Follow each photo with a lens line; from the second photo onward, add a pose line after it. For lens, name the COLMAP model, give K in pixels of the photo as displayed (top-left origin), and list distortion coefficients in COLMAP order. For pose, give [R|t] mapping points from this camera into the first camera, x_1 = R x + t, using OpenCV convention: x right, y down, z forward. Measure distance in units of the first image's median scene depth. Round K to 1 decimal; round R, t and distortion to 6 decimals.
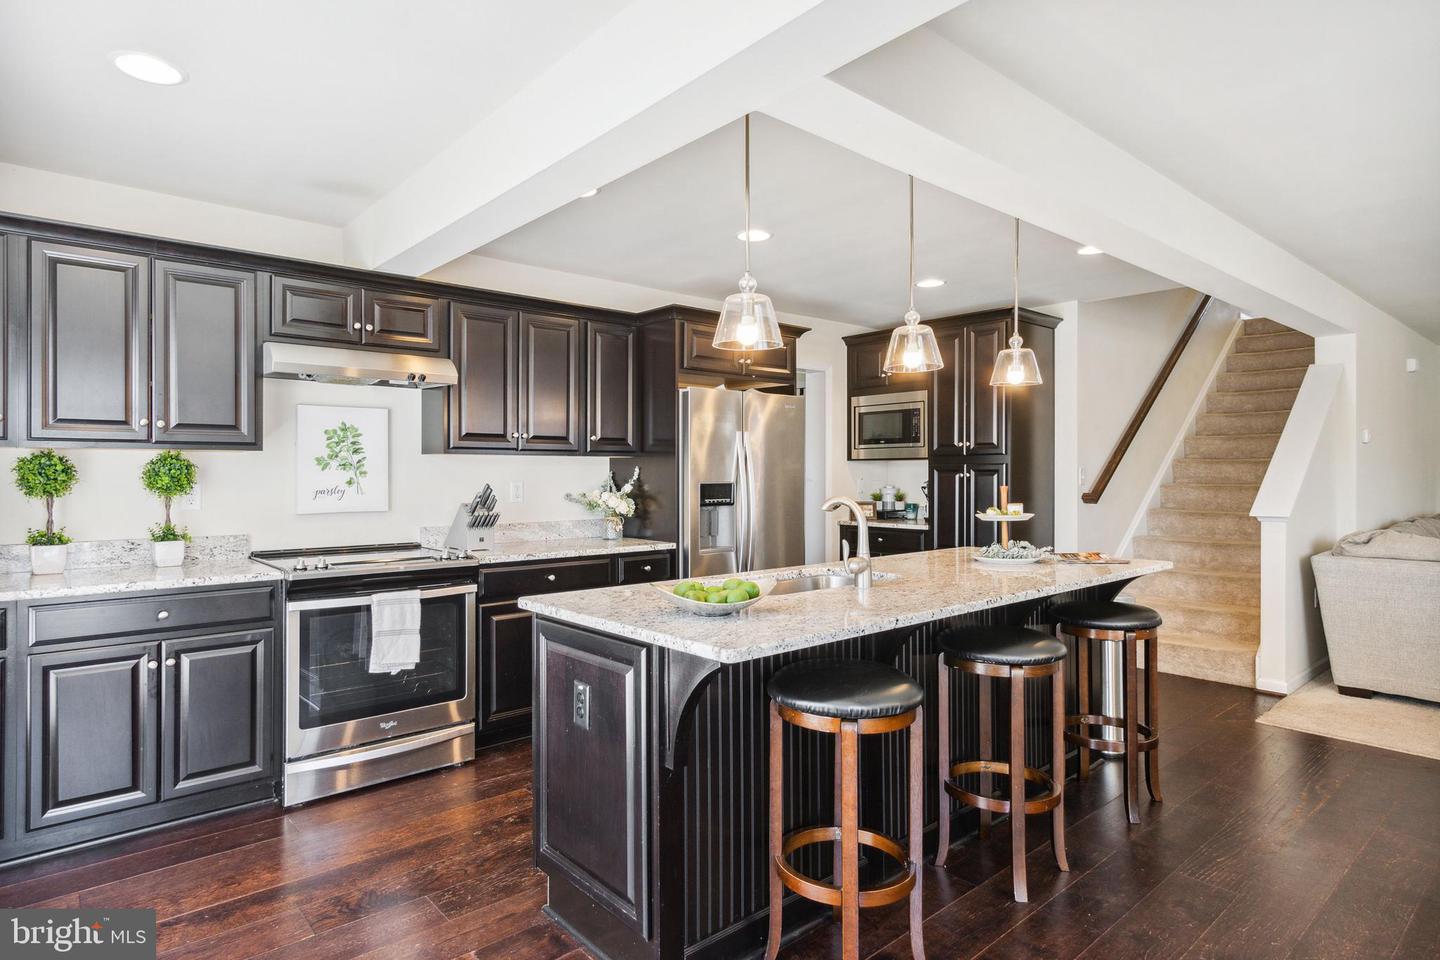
lens RADIAL K [[731.6, 0, 719.5], [0, 731.6, 473.0], [0, 0, 1]] dist [0.002448, 0.000153]
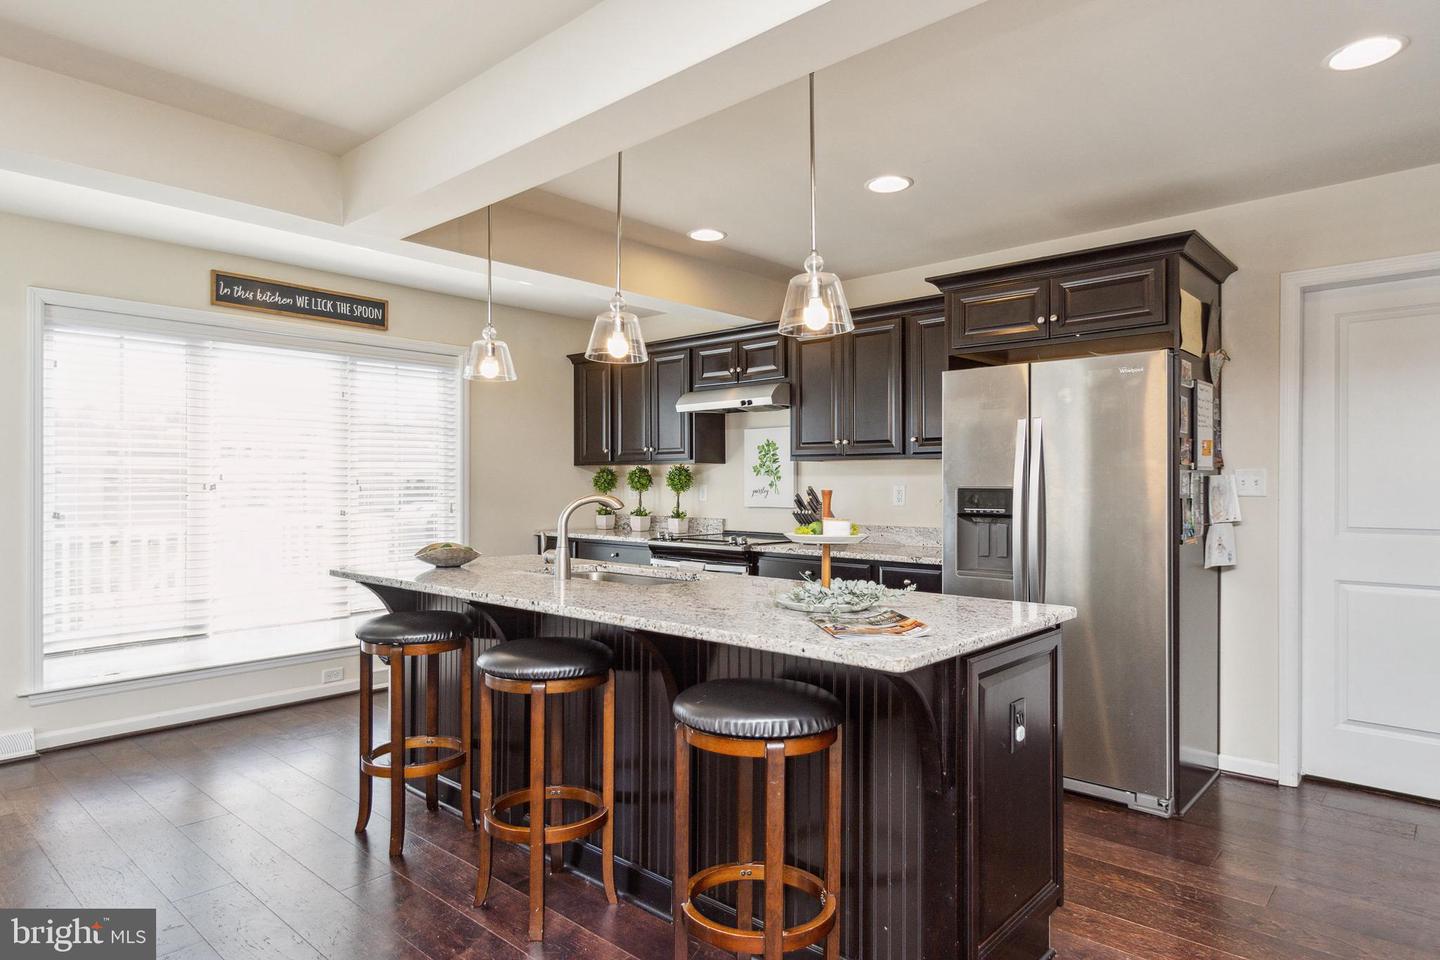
lens RADIAL K [[824.3, 0, 725.0], [0, 824.3, 486.4], [0, 0, 1]] dist [0.007499, -0.000188]
pose [[0.160697, 0.007071, -0.986978, 1.020591], [0.002755, 0.999967, 0.007613, 0.004611], [0.987000, -0.003943, 0.160672, 0.729374]]
